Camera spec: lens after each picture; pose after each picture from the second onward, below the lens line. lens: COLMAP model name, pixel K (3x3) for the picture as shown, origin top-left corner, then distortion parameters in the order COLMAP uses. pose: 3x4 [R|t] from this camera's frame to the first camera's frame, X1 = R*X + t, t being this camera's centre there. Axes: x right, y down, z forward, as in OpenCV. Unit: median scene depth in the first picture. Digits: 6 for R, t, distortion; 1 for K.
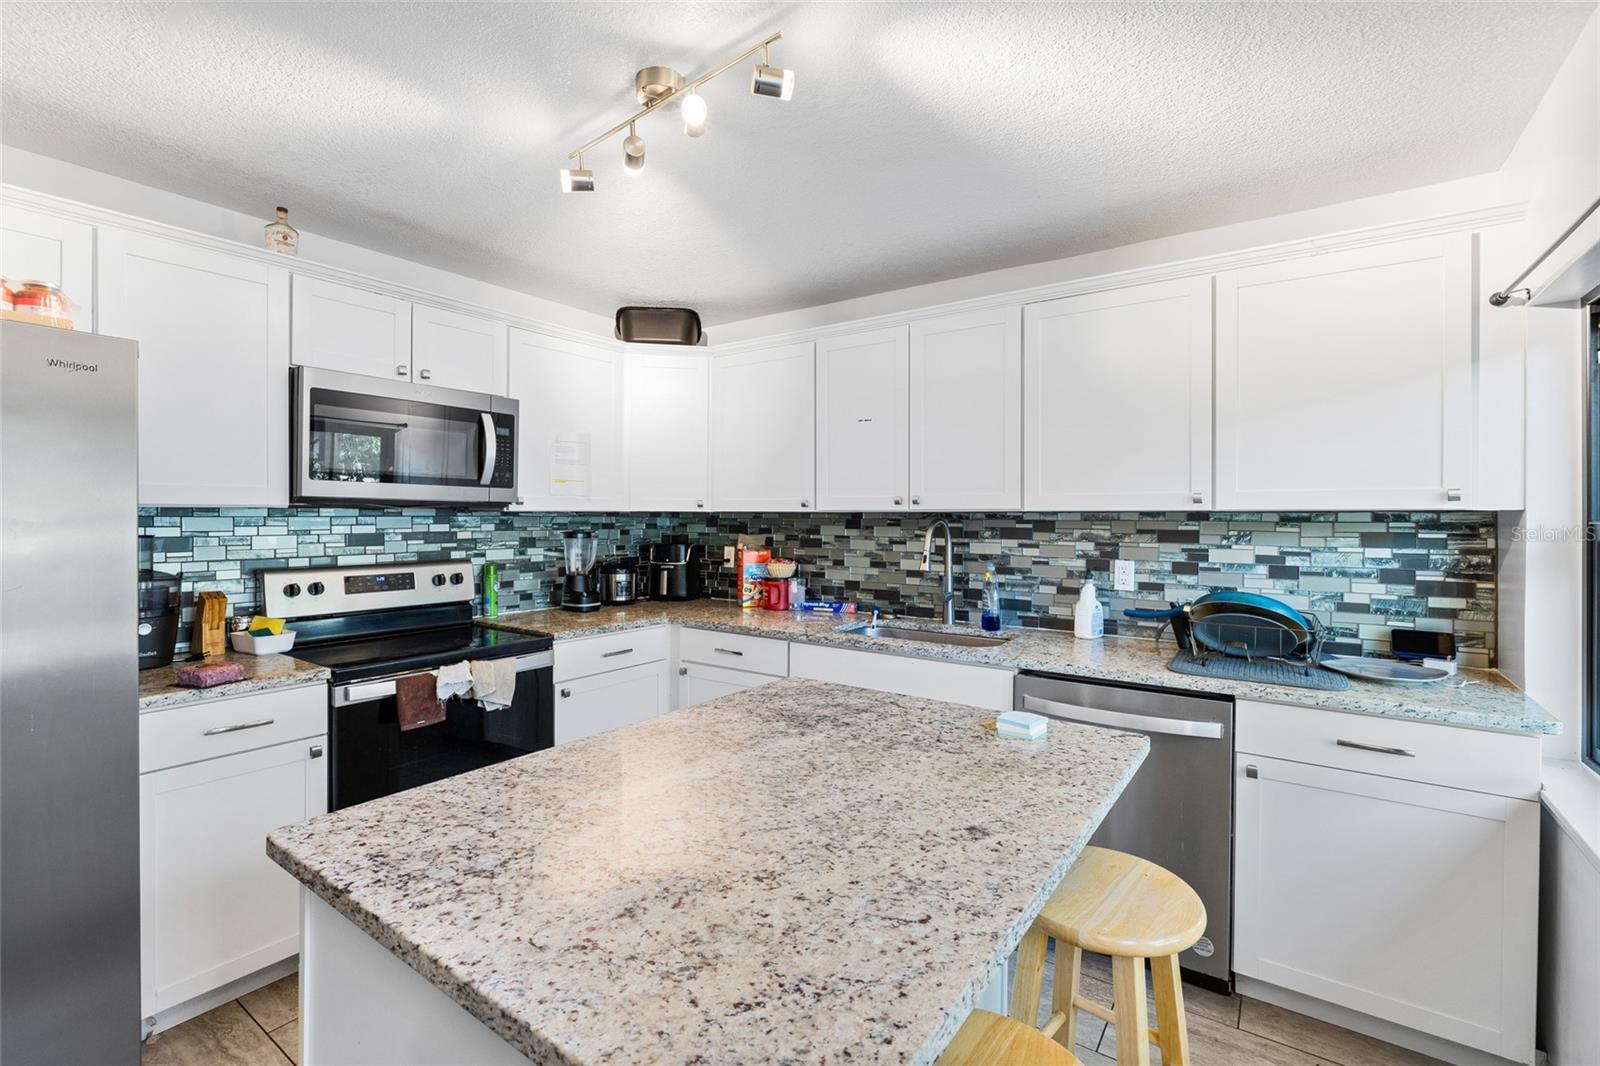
lens RADIAL K [[700.3, 0, 797.7], [0, 700.3, 526.9], [0, 0, 1]] dist [-0.004279, -0.001483]
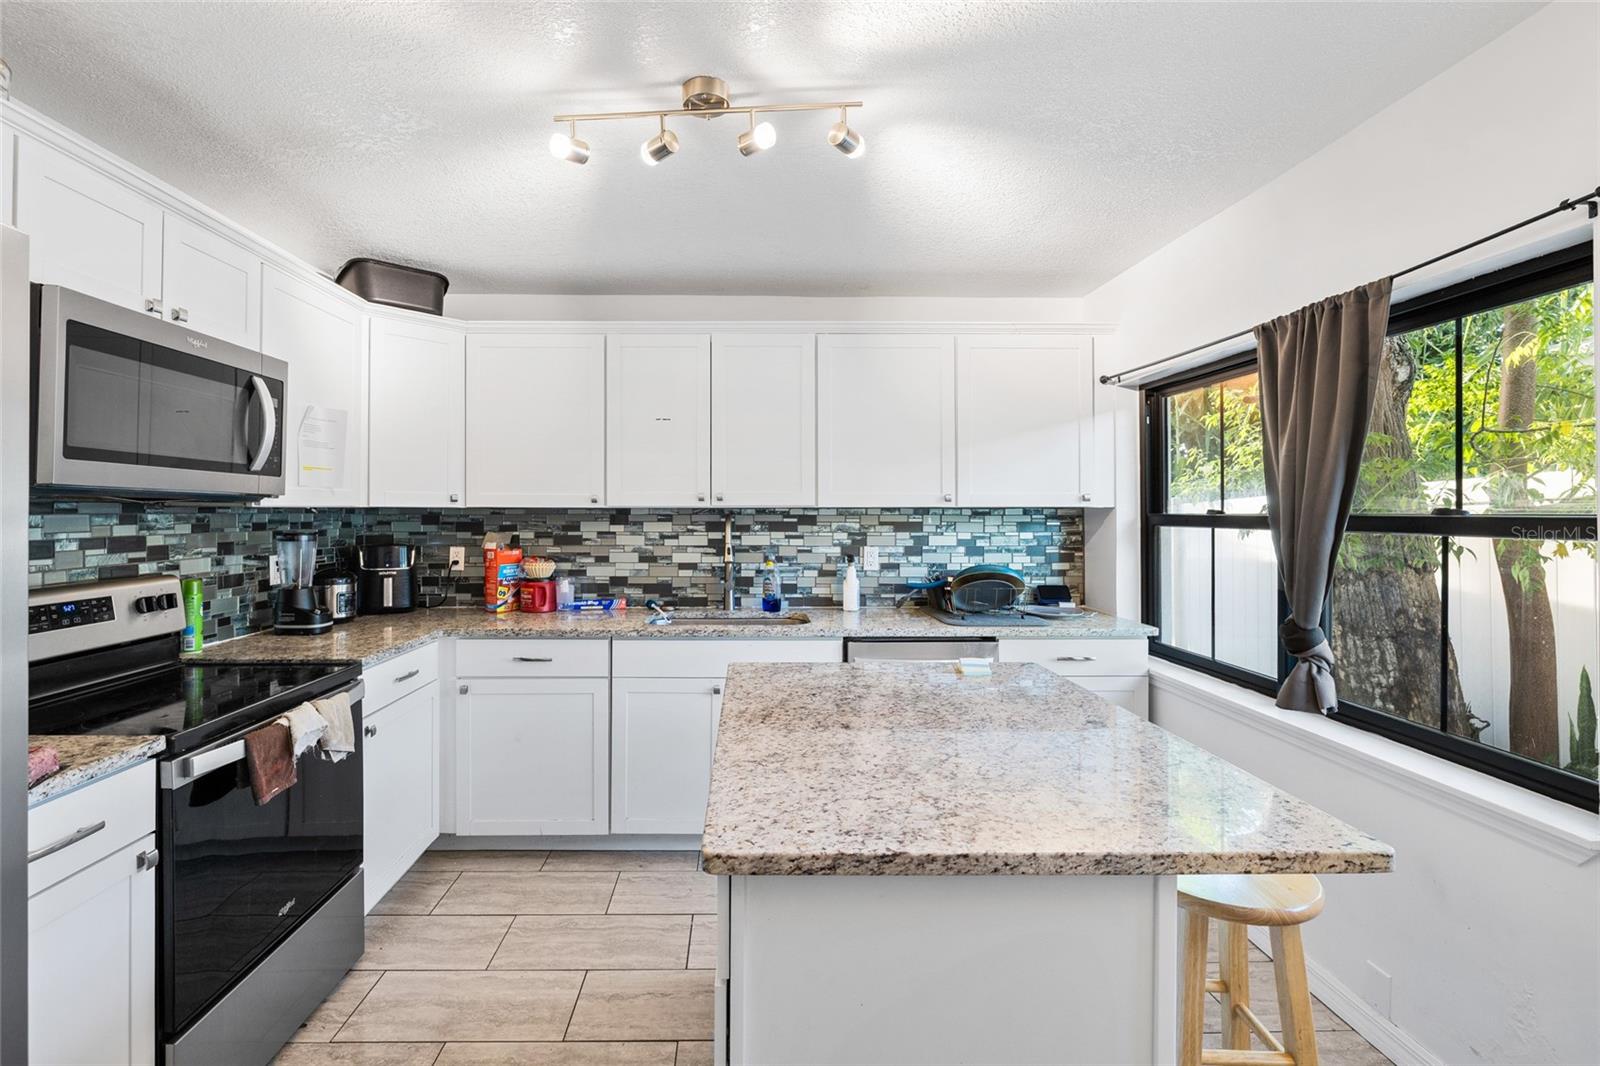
lens RADIAL K [[700.3, 0, 800.3], [0, 700.3, 519.0], [0, 0, 1]] dist [-0.004279, -0.001483]
pose [[0.813382, -0.008763, 0.581664, -0.366351], [0.010957, 0.999940, -0.000259, -0.002717], [-0.581627, 0.006584, 0.813429, 0.047412]]
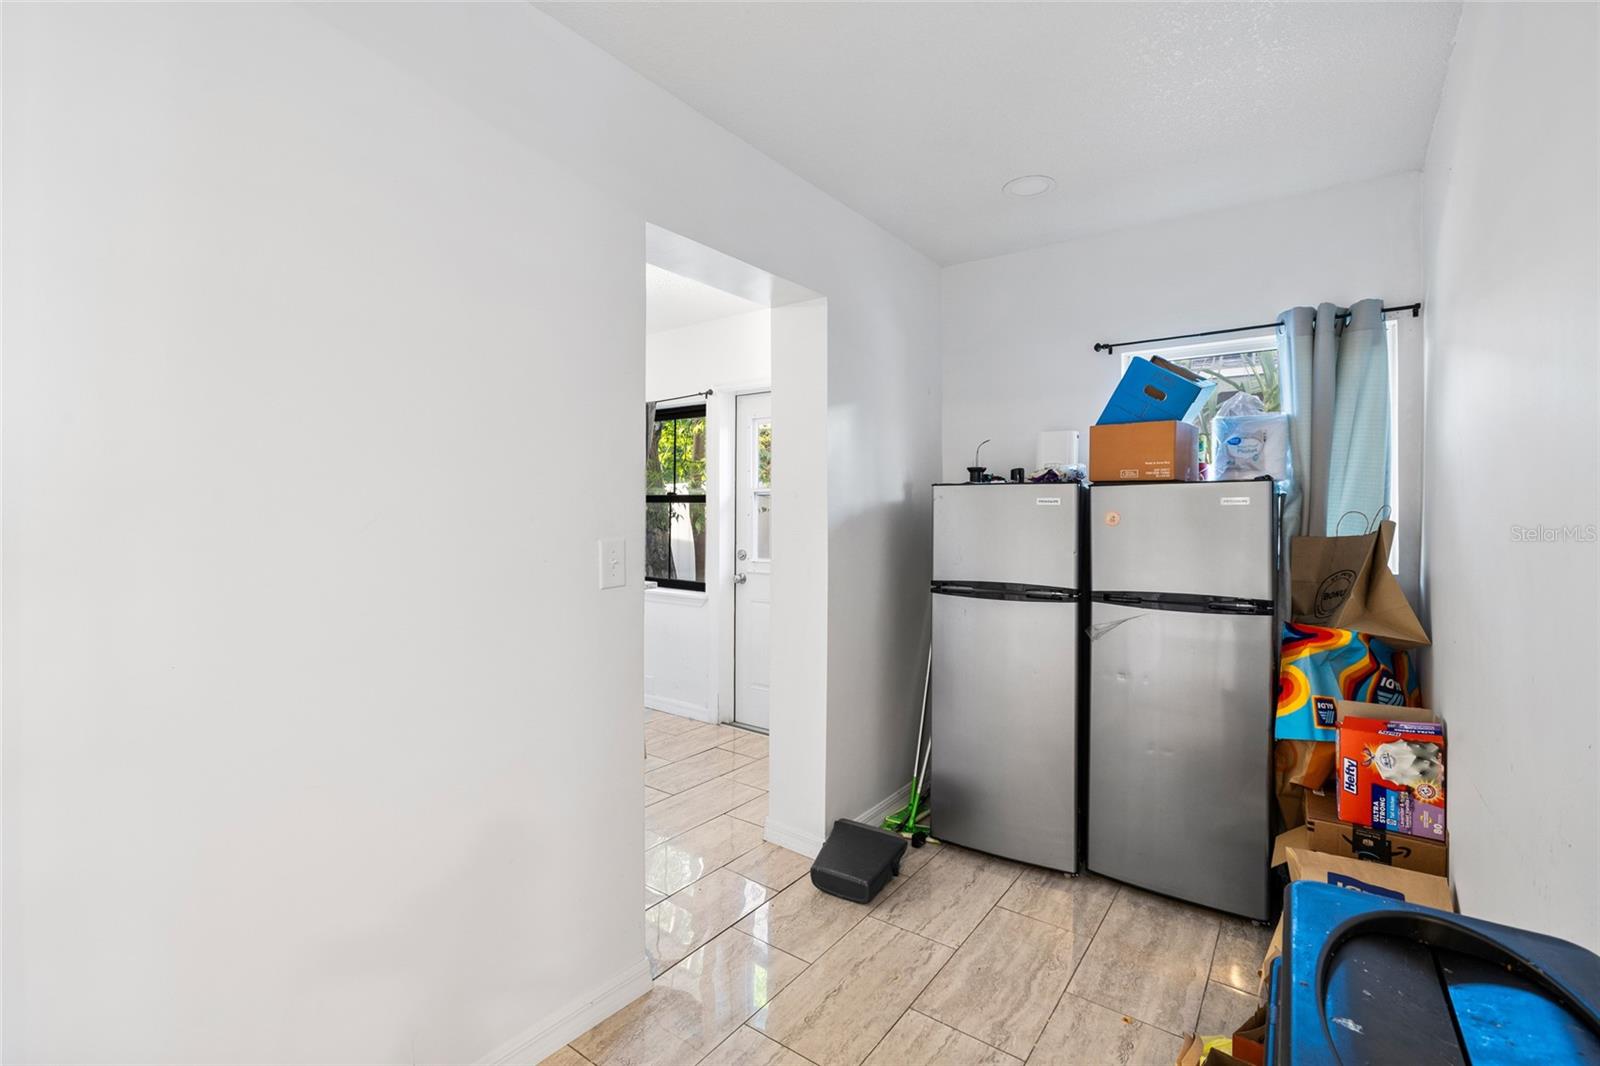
lens RADIAL K [[700.3, 0, 797.2], [0, 700.3, 521.1], [0, 0, 1]] dist [-0.004279, -0.001483]
pose [[0.033158, -0.017679, 0.999294, -0.924278], [-0.003271, 0.999836, 0.017798, 0.020096], [-0.999445, -0.003859, 0.033095, -0.077538]]
